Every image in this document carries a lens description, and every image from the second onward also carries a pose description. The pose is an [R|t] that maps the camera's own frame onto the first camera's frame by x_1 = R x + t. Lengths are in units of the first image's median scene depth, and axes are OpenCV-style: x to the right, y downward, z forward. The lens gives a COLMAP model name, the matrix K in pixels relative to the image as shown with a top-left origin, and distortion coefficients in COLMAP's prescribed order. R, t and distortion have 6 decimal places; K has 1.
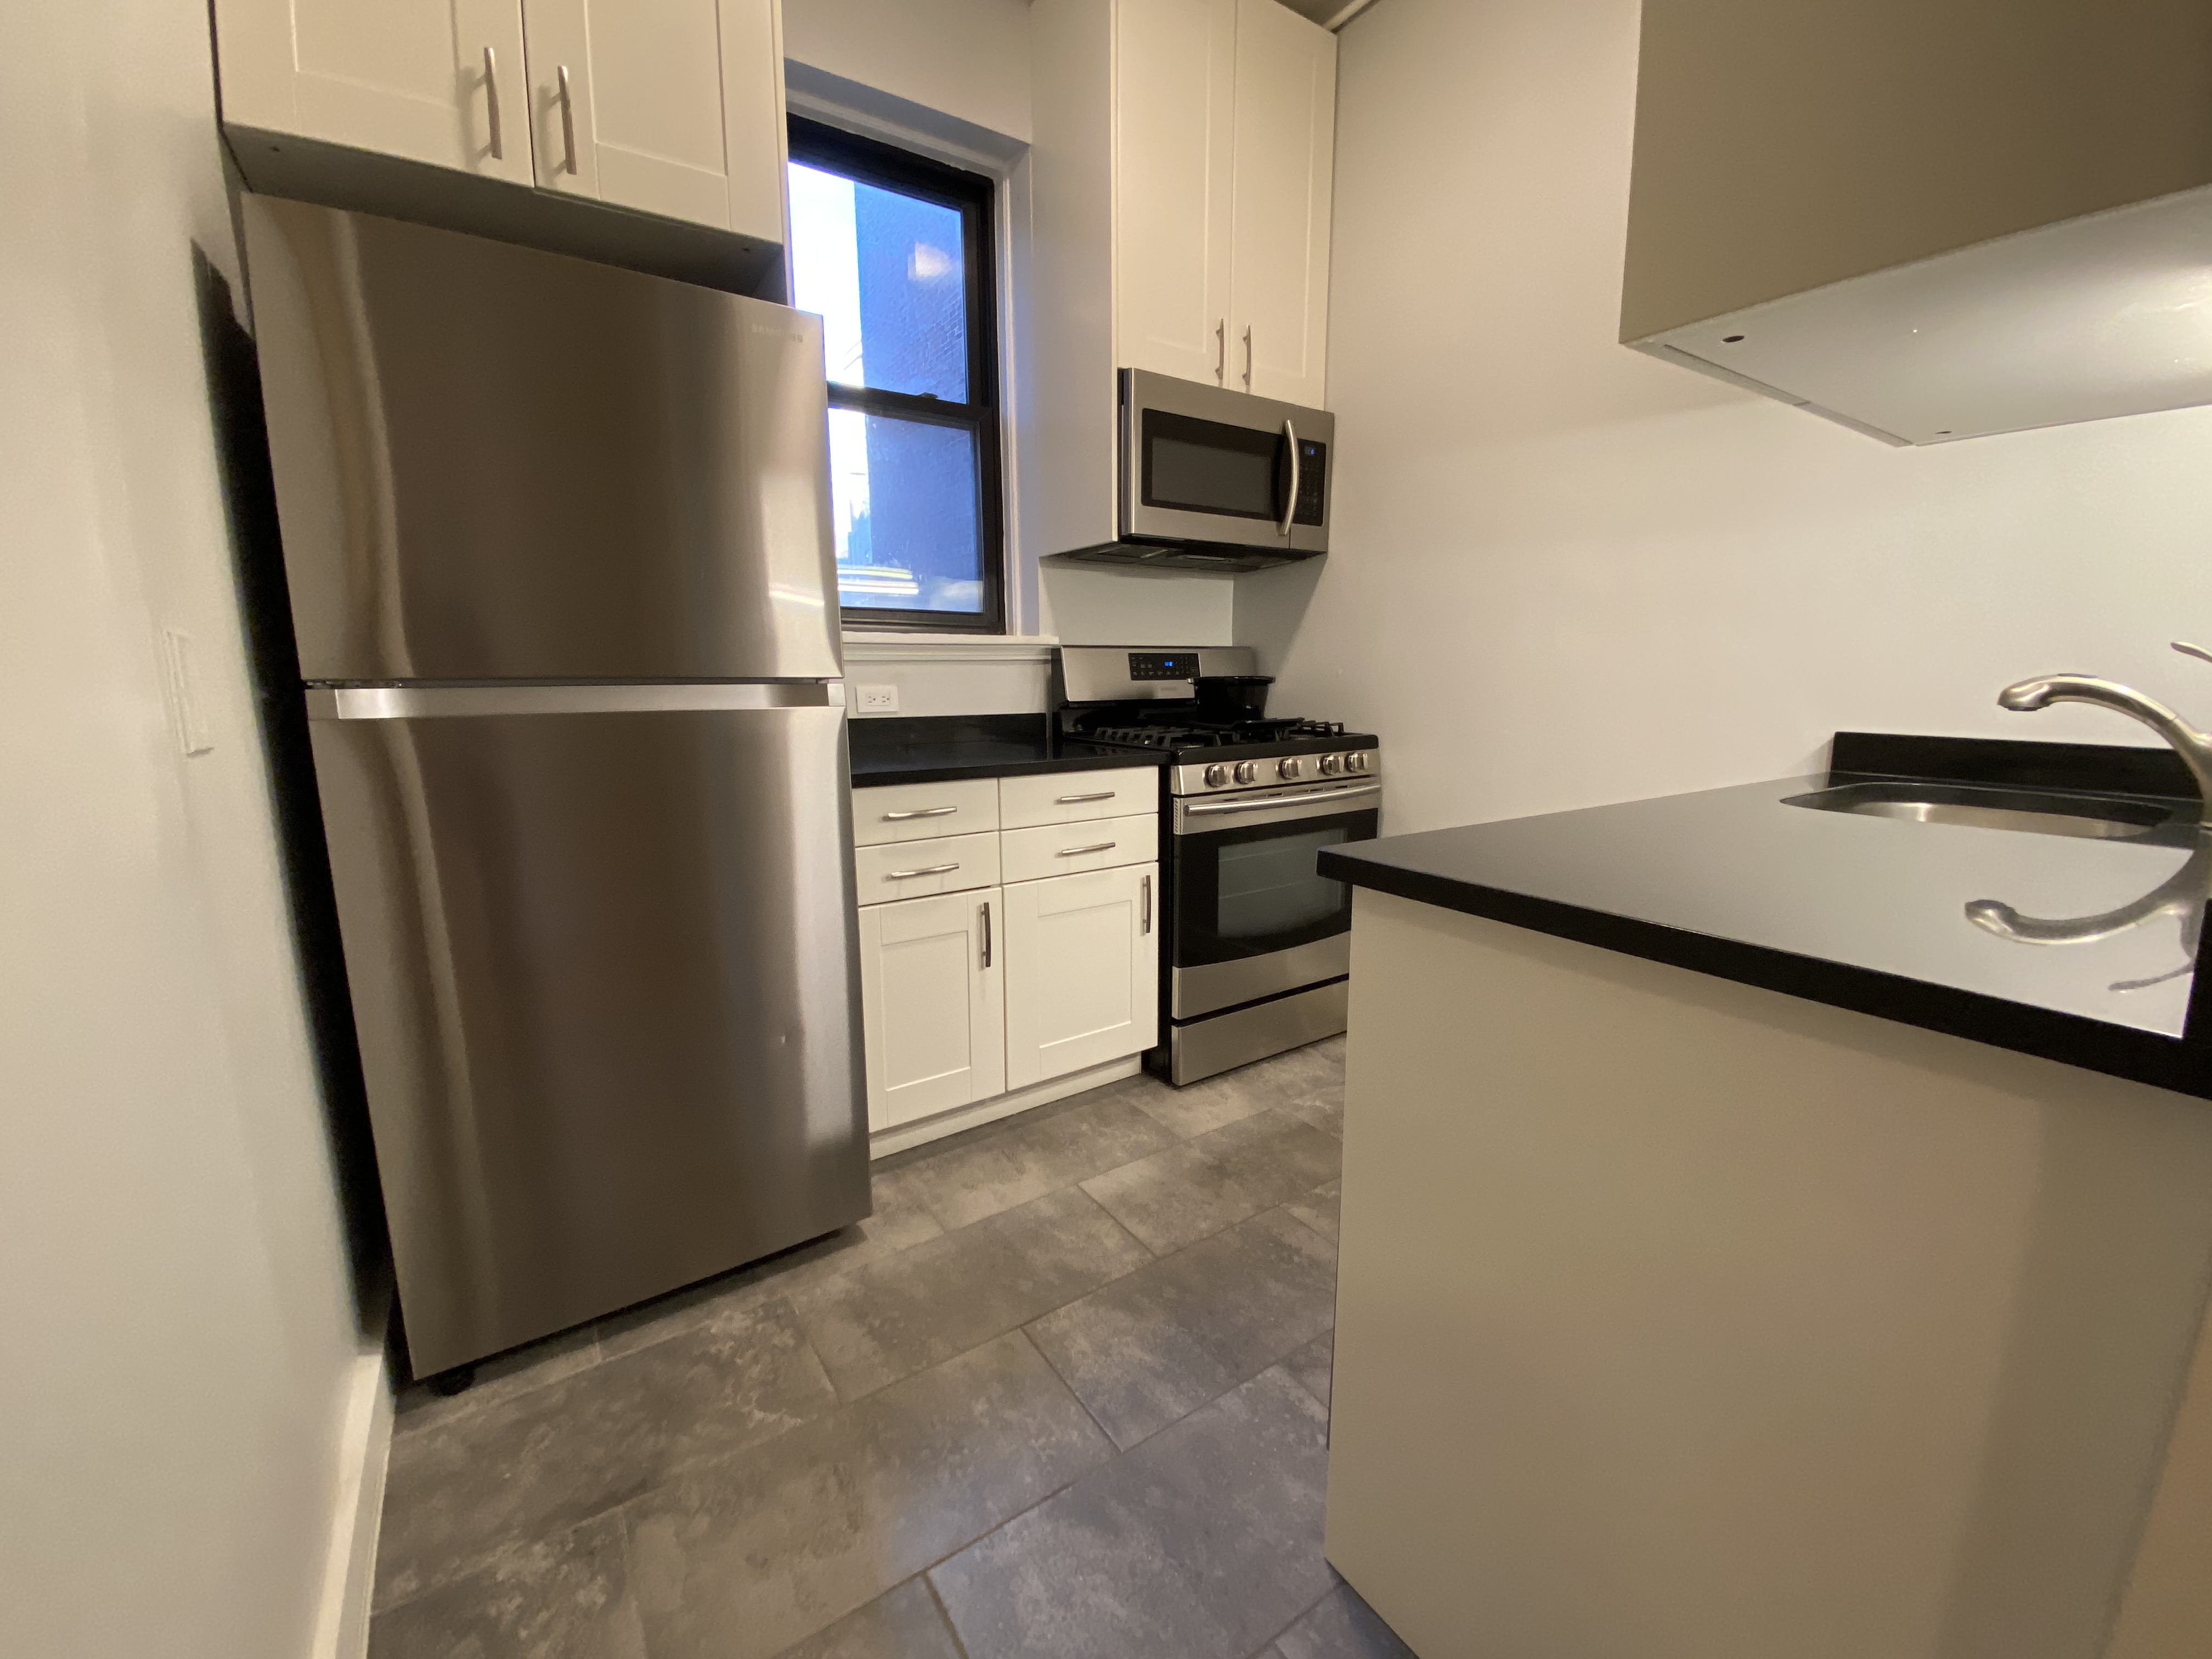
lens RADIAL K [[883.5, 0, 1103.9], [0, 883.5, 819.6], [0, 0, 1]] dist [0.035913, -0.032626]
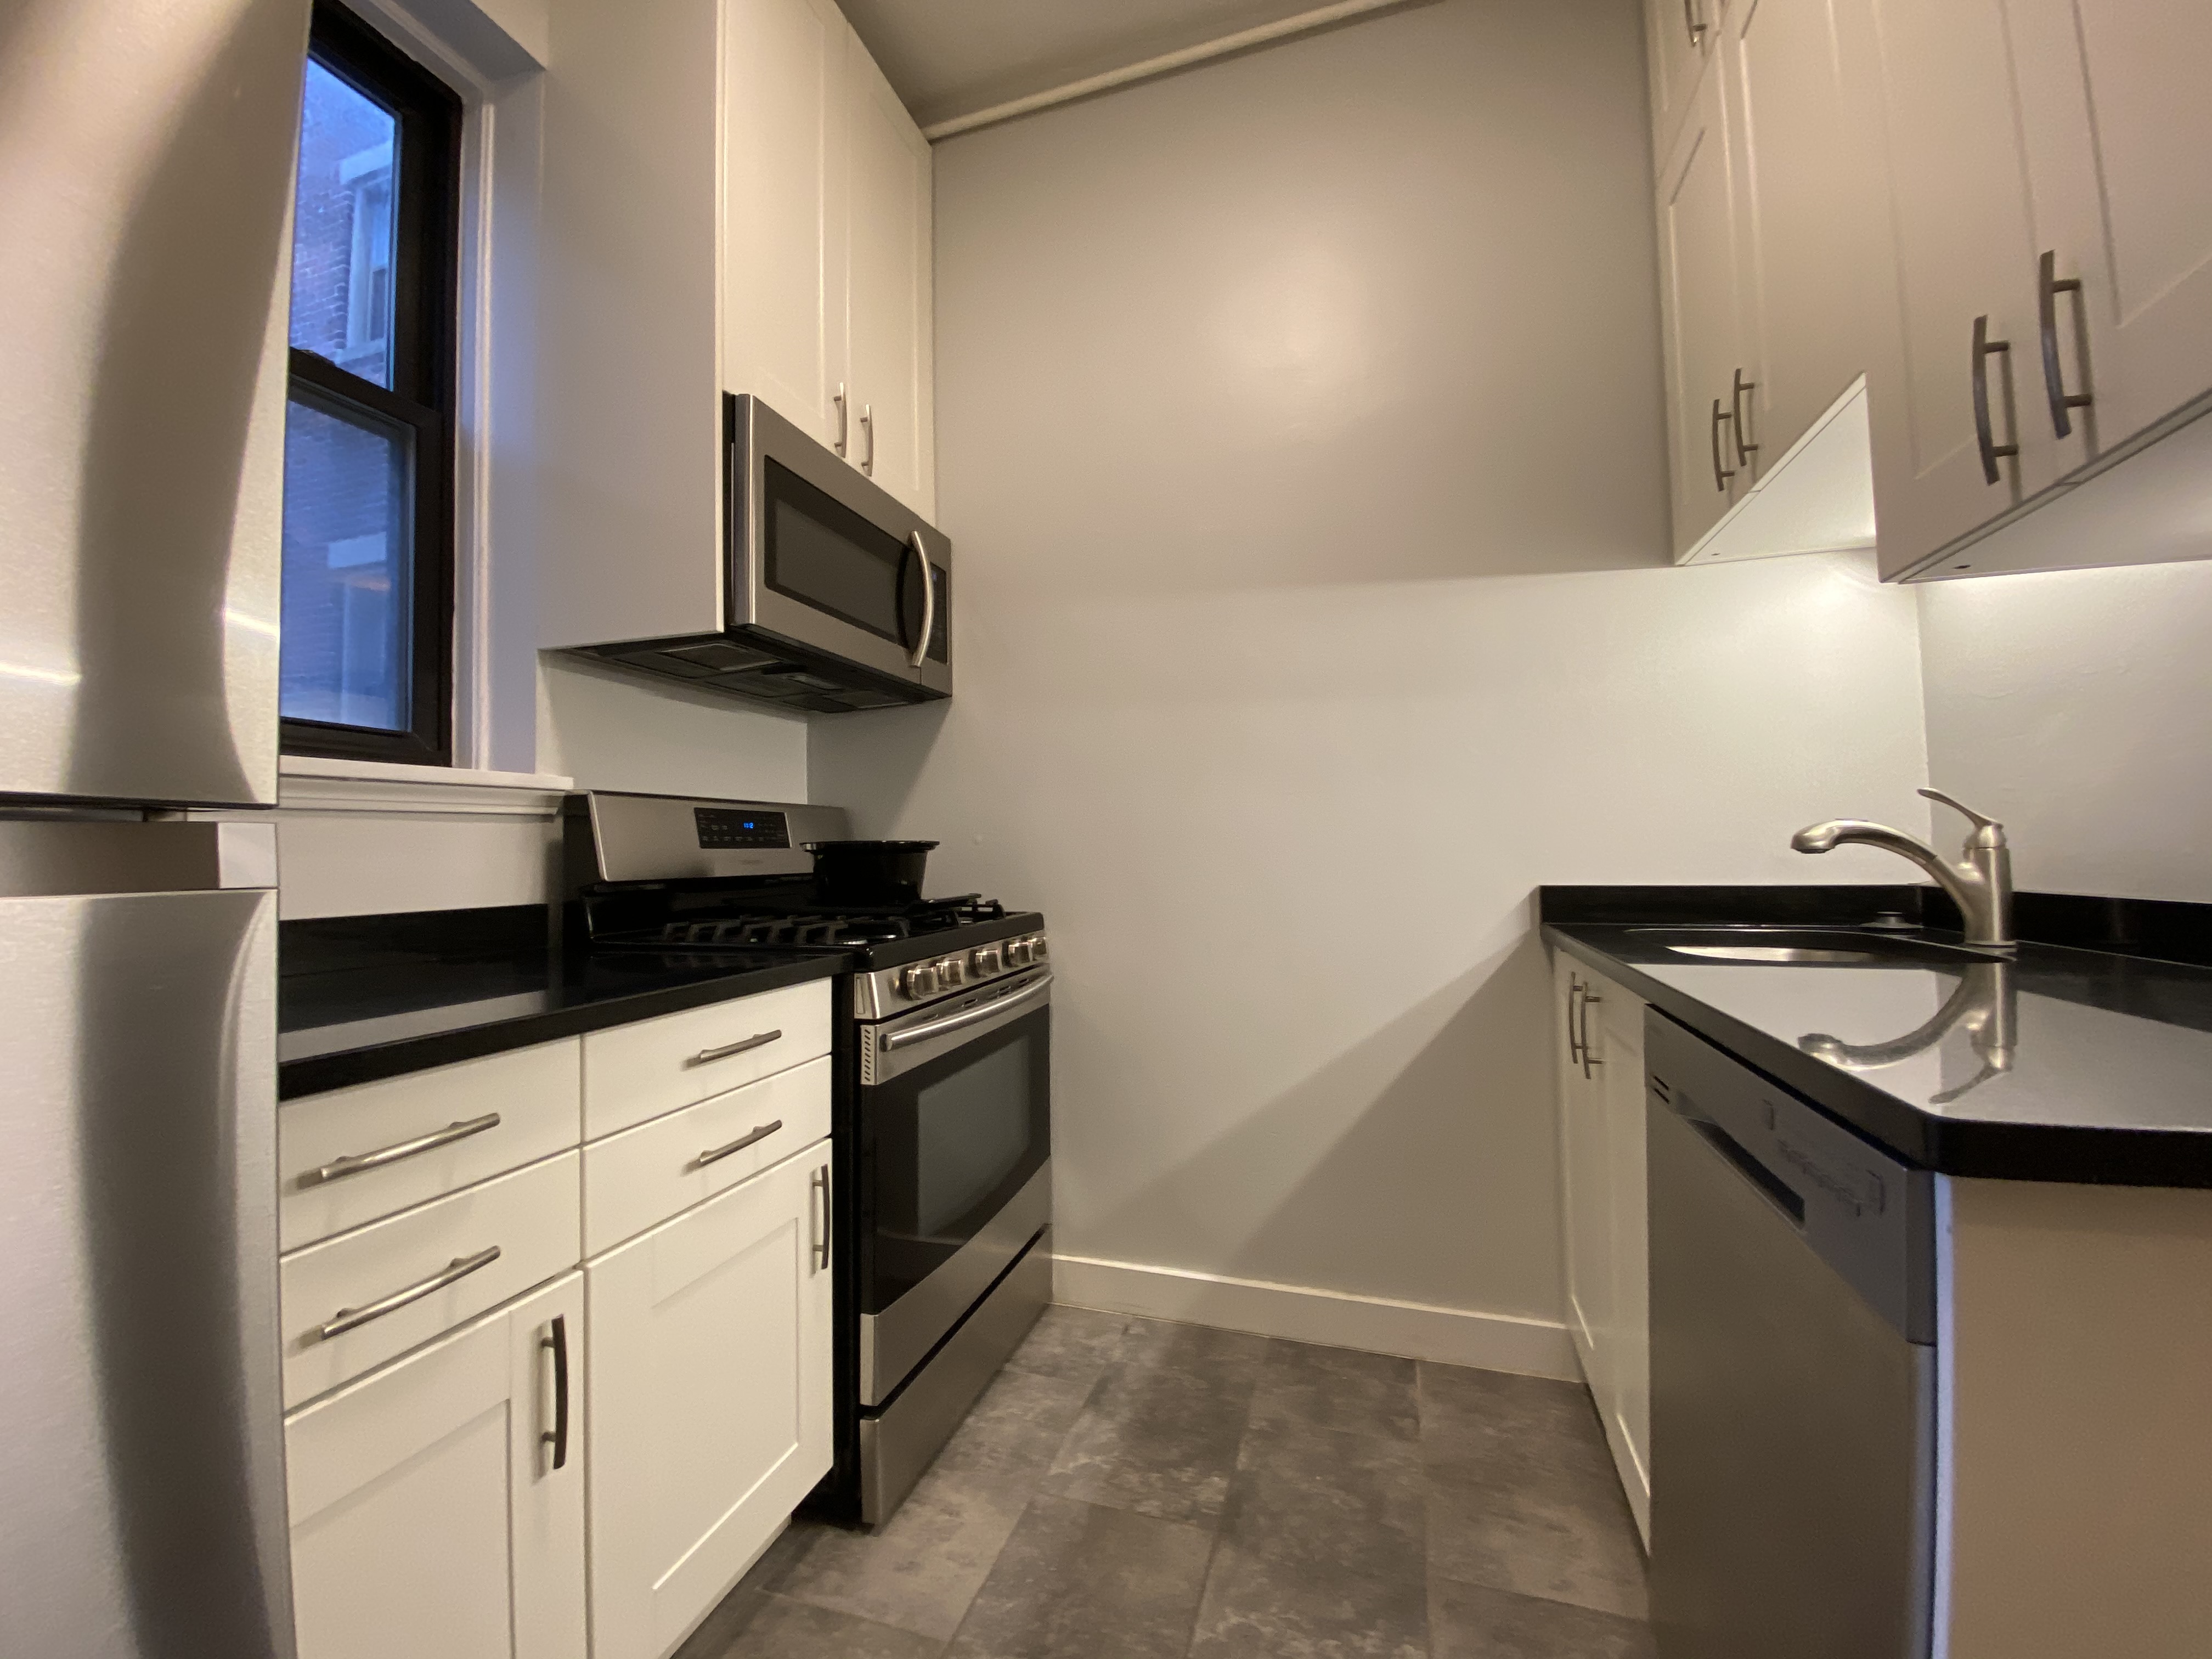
lens RADIAL K [[883.5, 0, 1103.9], [0, 883.5, 819.6], [0, 0, 1]] dist [0.035913, -0.032626]
pose [[0.778724, 0.016939, 0.627138, -0.172800], [0.112236, 0.979747, -0.165827, -0.041290], [-0.617246, 0.199521, 0.761052, 0.357932]]
